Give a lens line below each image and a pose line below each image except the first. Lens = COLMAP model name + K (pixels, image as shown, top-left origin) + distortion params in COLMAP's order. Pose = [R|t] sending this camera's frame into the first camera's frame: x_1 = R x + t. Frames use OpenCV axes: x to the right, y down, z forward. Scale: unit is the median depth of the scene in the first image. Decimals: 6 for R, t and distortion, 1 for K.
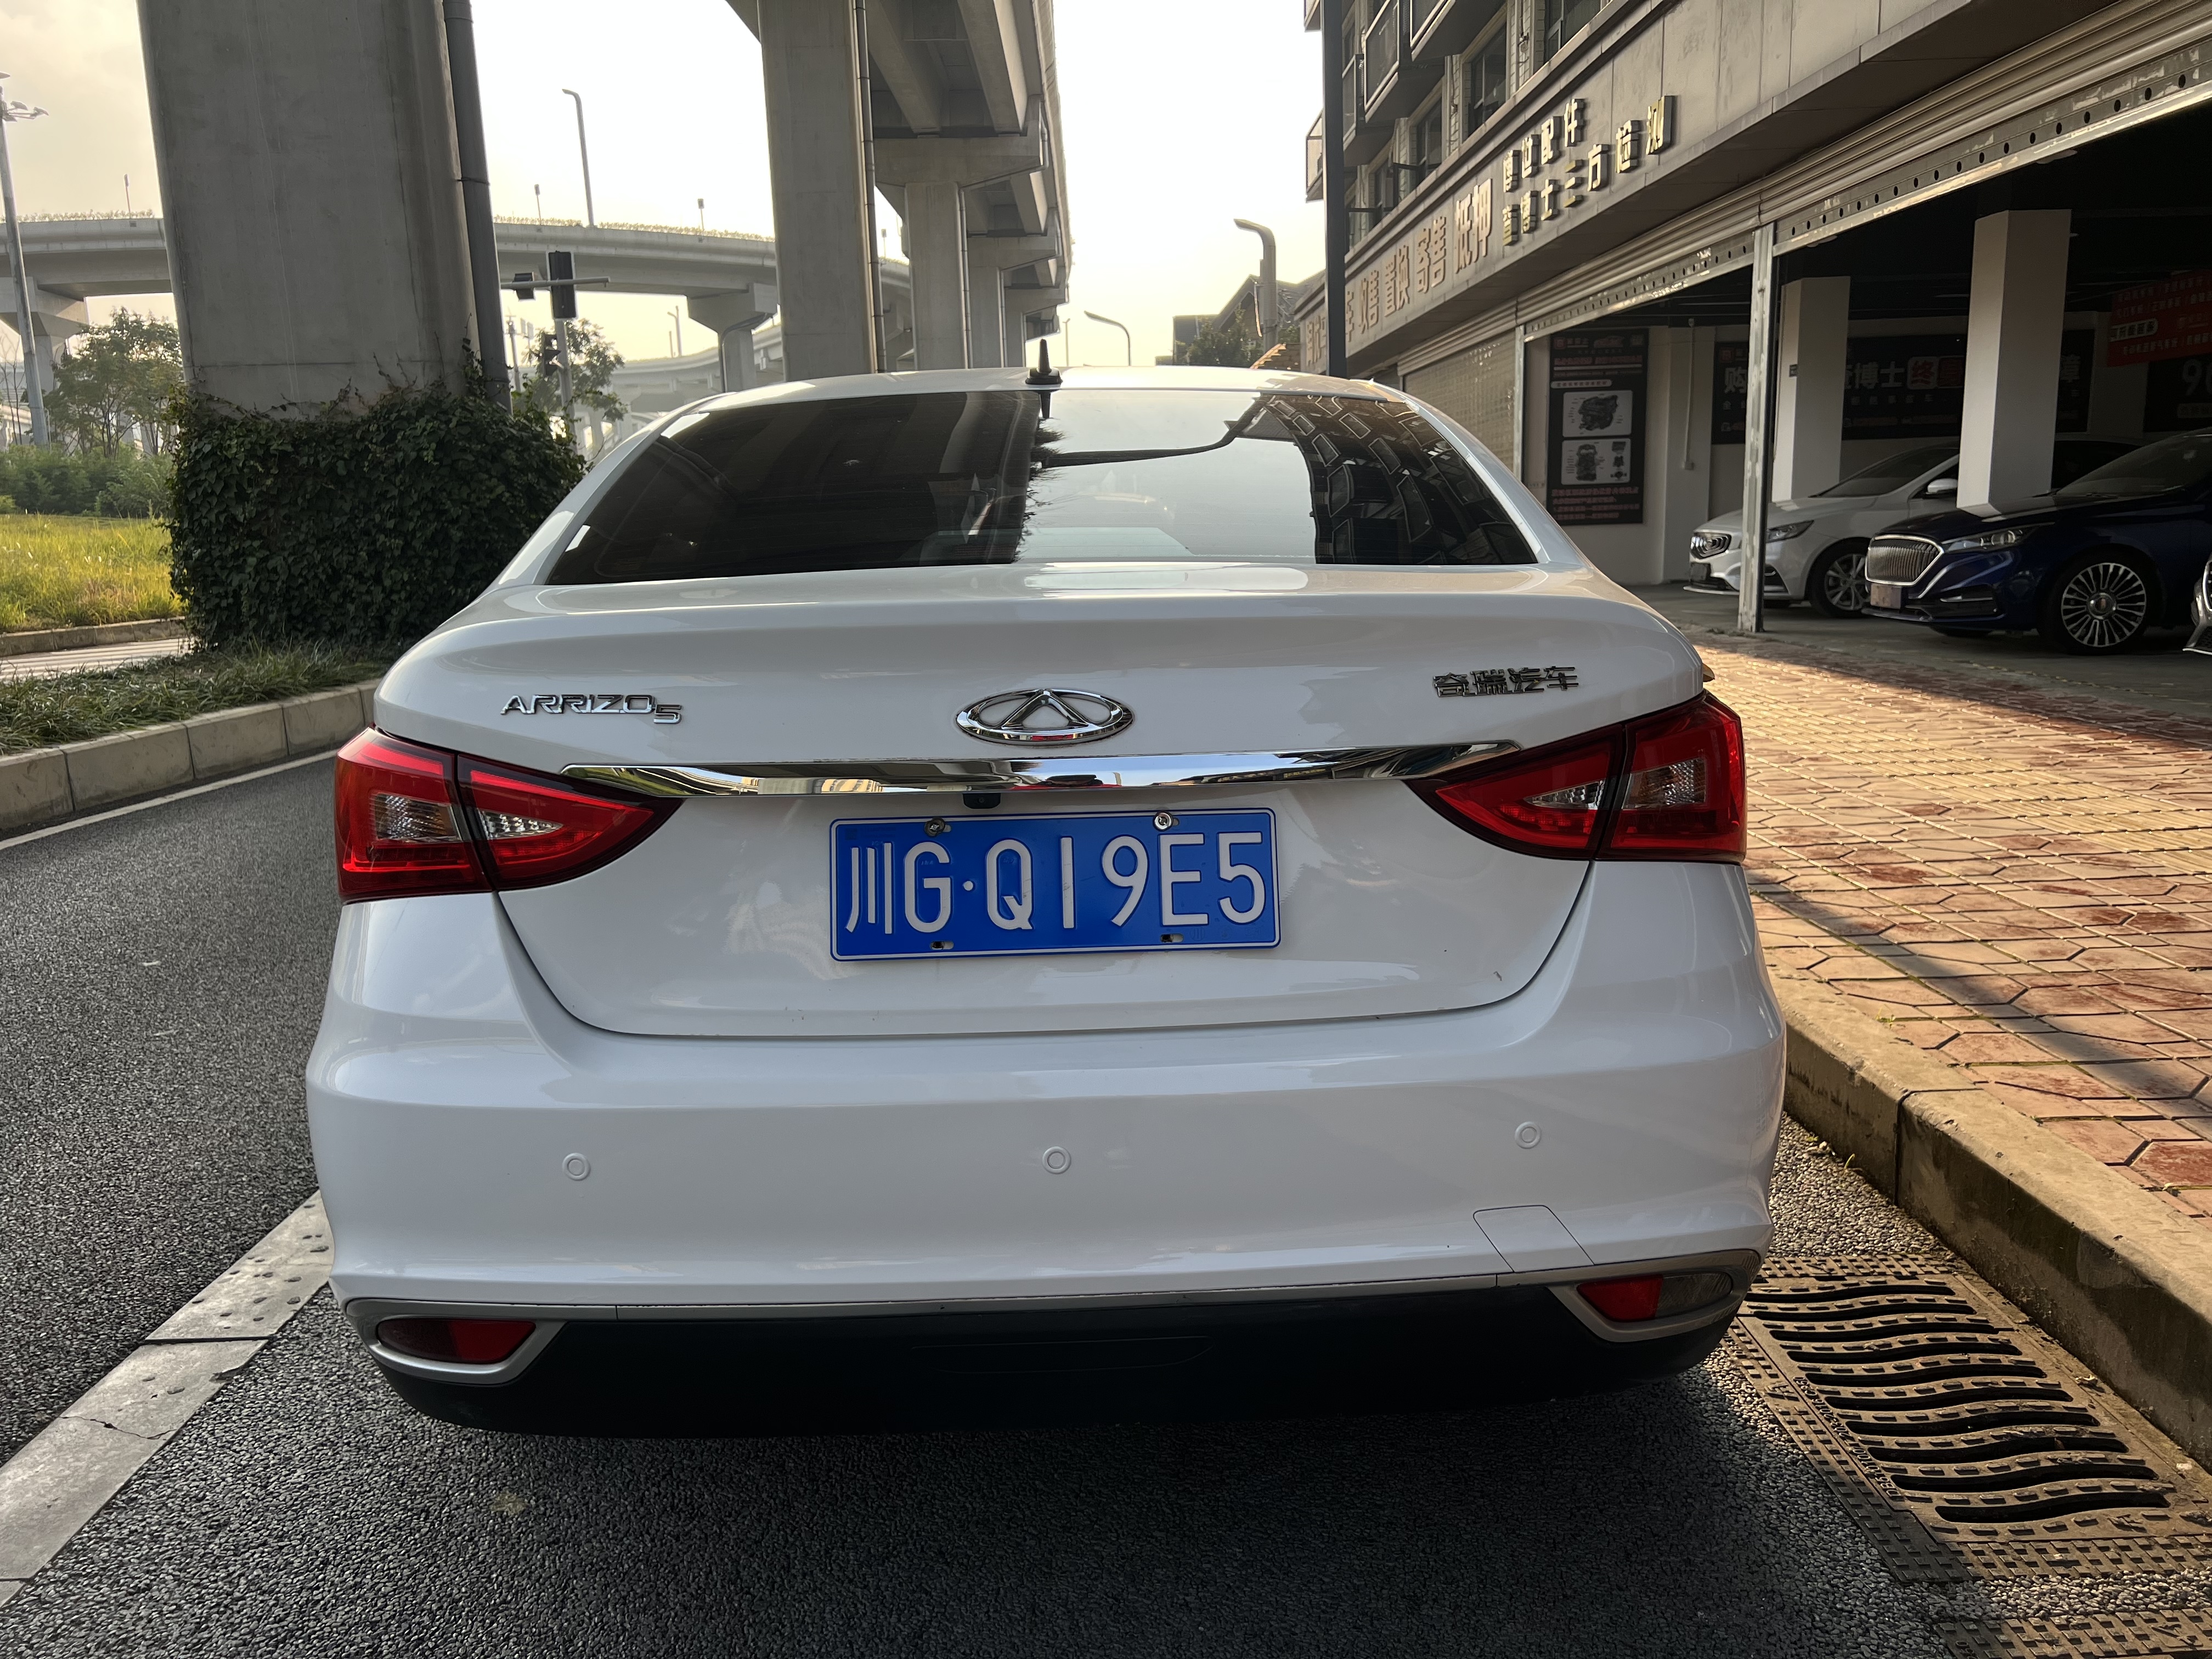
lens RADIAL K [[1690.8, 0, 1115.3], [0, 1690.8, 830.5], [0, 0, 1]] dist [0.047178, -0.043640]
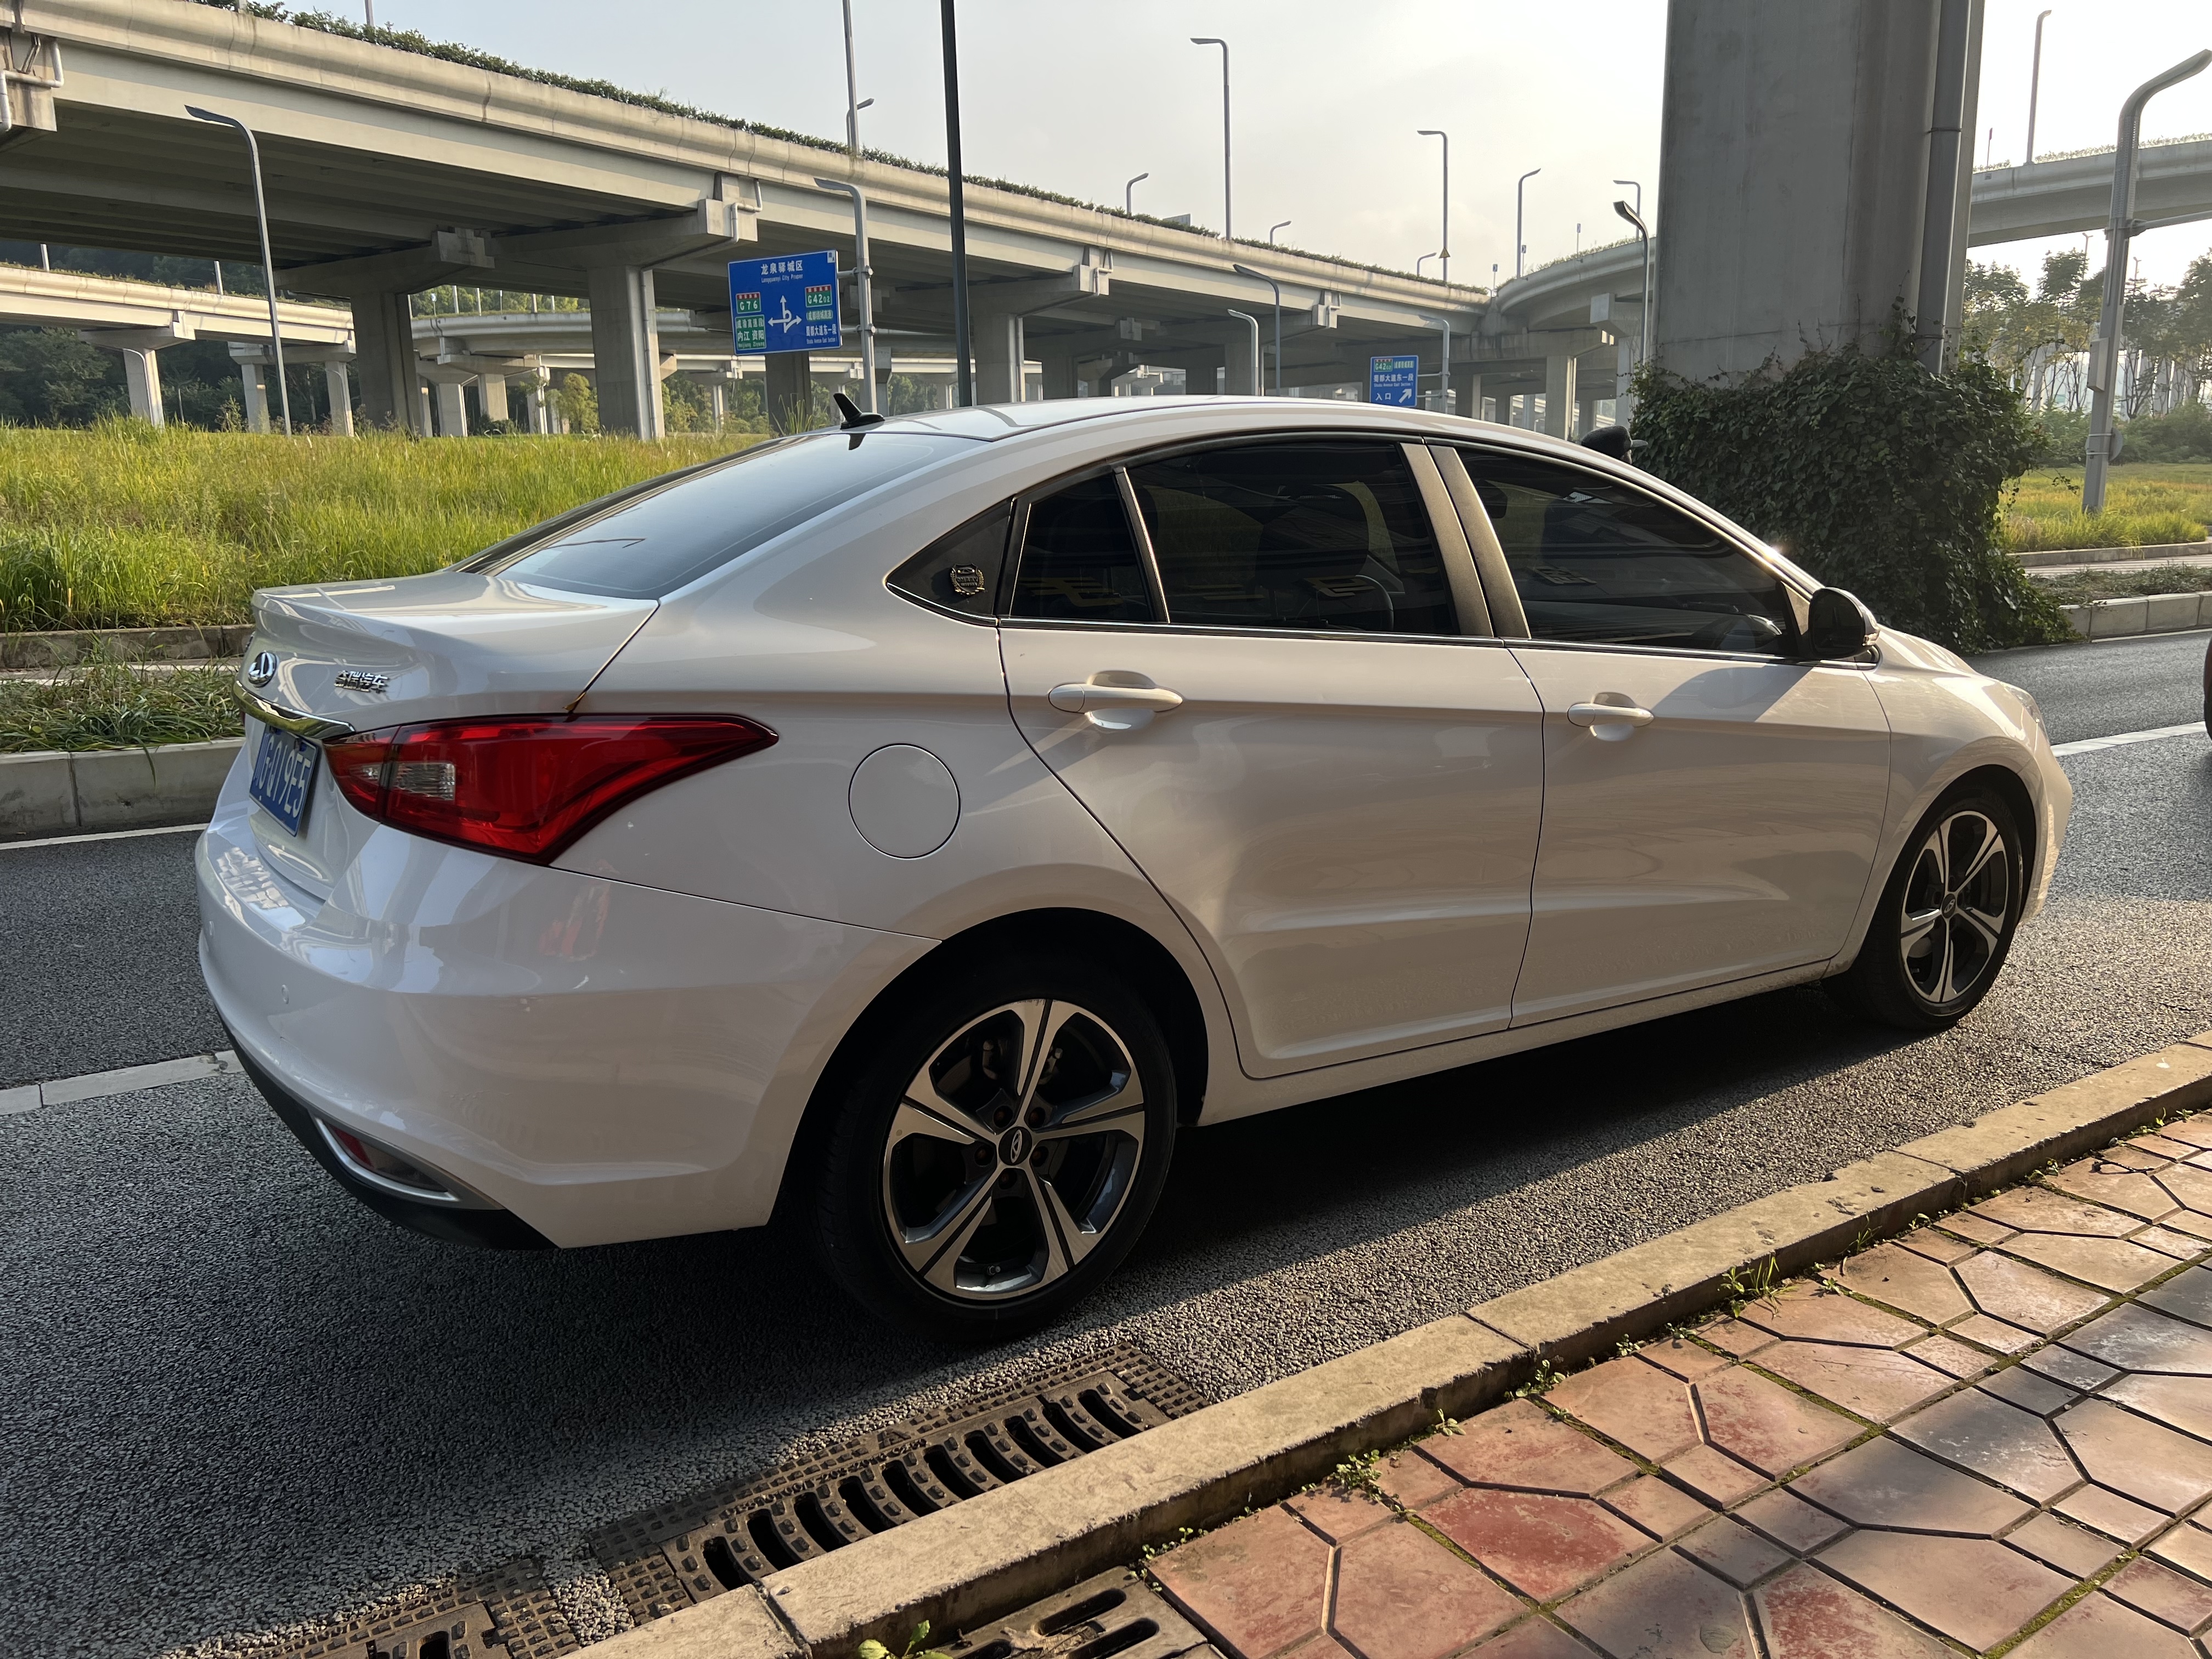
lens RADIAL K [[1690.8, 0, 1119.7], [0, 1690.8, 827.5], [0, 0, 1]] dist [0.047178, -0.043640]
pose [[0.534651, 0.183211, -0.824974, 0.253229], [-0.157073, 0.980750, 0.116010, -0.033719], [0.830347, 0.067556, 0.553137, 0.108249]]
